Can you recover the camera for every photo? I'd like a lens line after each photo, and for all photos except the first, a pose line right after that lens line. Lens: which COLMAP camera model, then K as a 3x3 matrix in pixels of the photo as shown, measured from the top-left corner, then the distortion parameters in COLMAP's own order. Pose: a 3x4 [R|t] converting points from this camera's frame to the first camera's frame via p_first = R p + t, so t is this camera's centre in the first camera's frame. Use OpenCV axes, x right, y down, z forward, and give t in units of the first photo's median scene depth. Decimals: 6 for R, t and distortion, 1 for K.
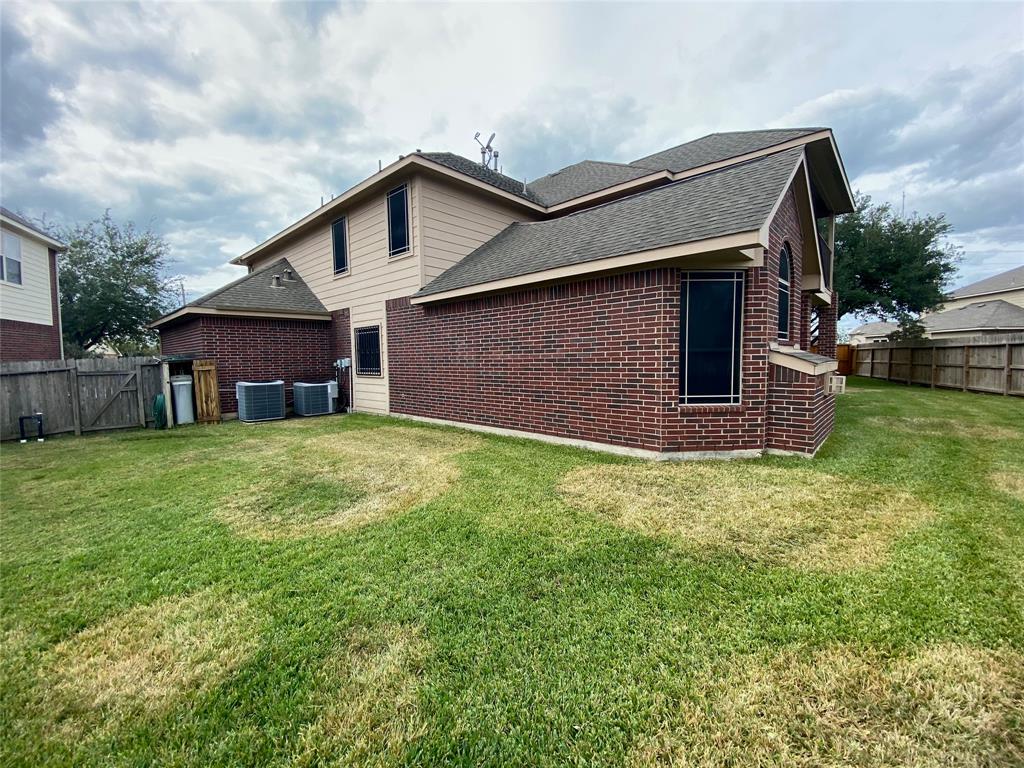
lens RADIAL K [[412.1, 0, 478.0], [0, 412.1, 391.0], [0, 0, 1]] dist [-0.009964, -0.007617]
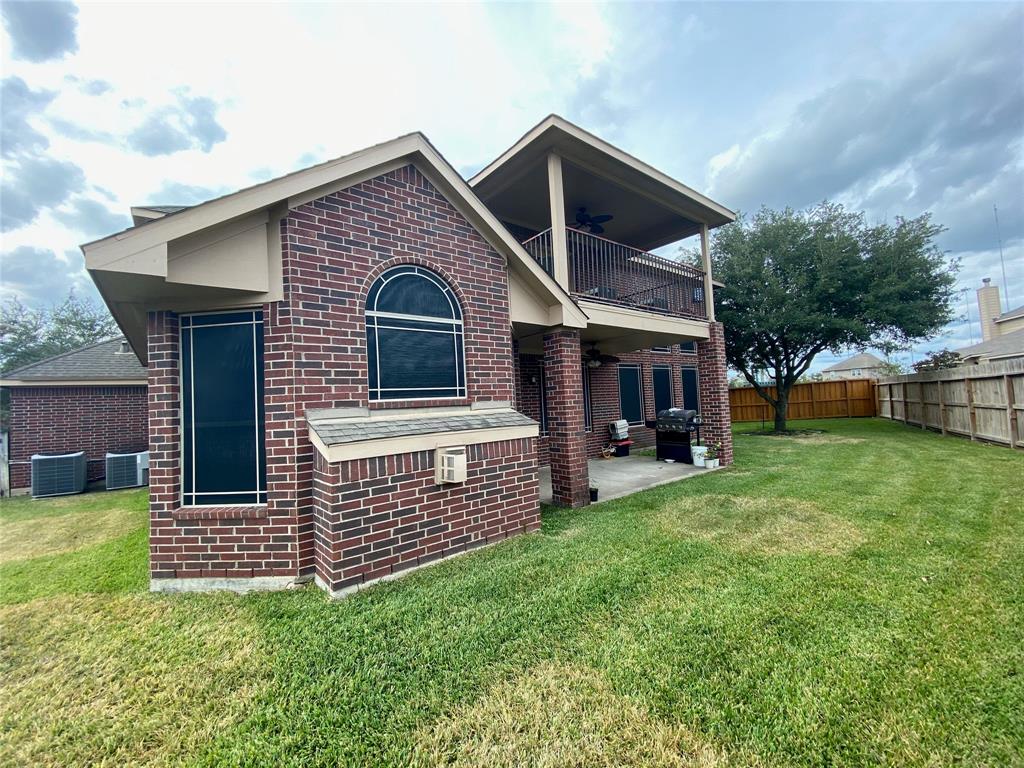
lens RADIAL K [[412.1, 0, 508.3], [0, 412.1, 390.2], [0, 0, 1]] dist [-0.009964, -0.007617]
pose [[0.991954, -0.038928, -0.120463, 0.550080], [0.025225, 0.993246, -0.113256, -0.033417], [0.124058, 0.109306, 0.986236, 0.186920]]
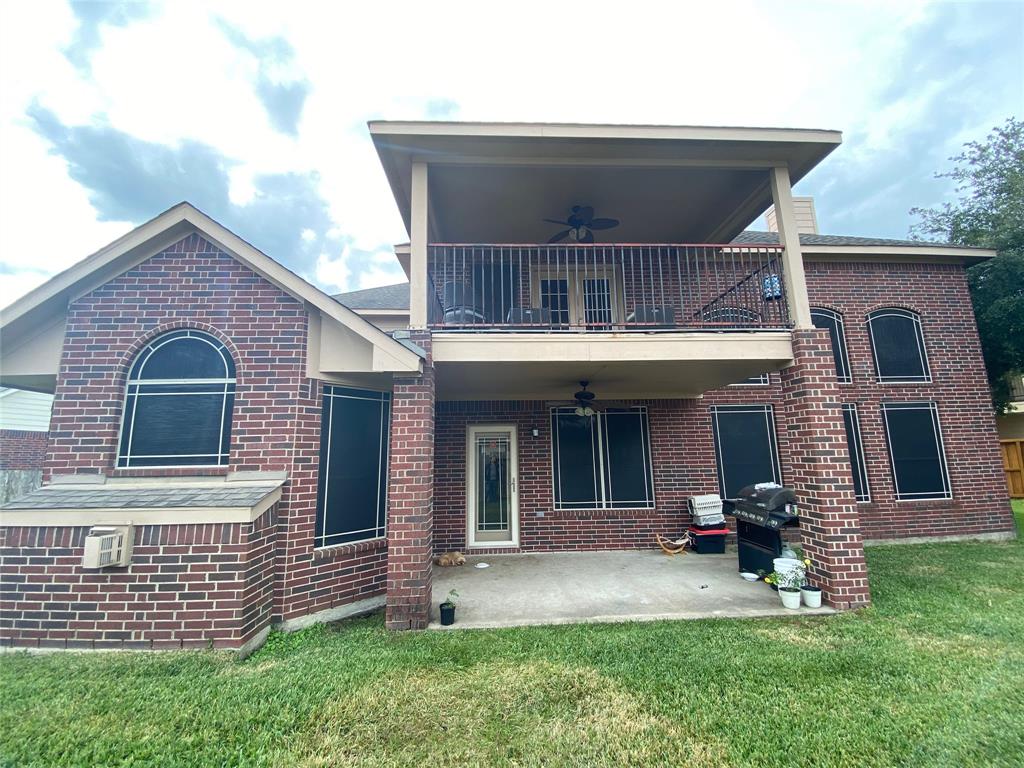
lens RADIAL K [[412.1, 0, 517.8], [0, 412.1, 383.9], [0, 0, 1]] dist [-0.009964, -0.007617]
pose [[0.730307, -0.105781, -0.674880, 0.927940], [-0.048947, 0.977296, -0.206150, -0.087198], [0.681364, 0.183586, 0.708548, 0.521933]]
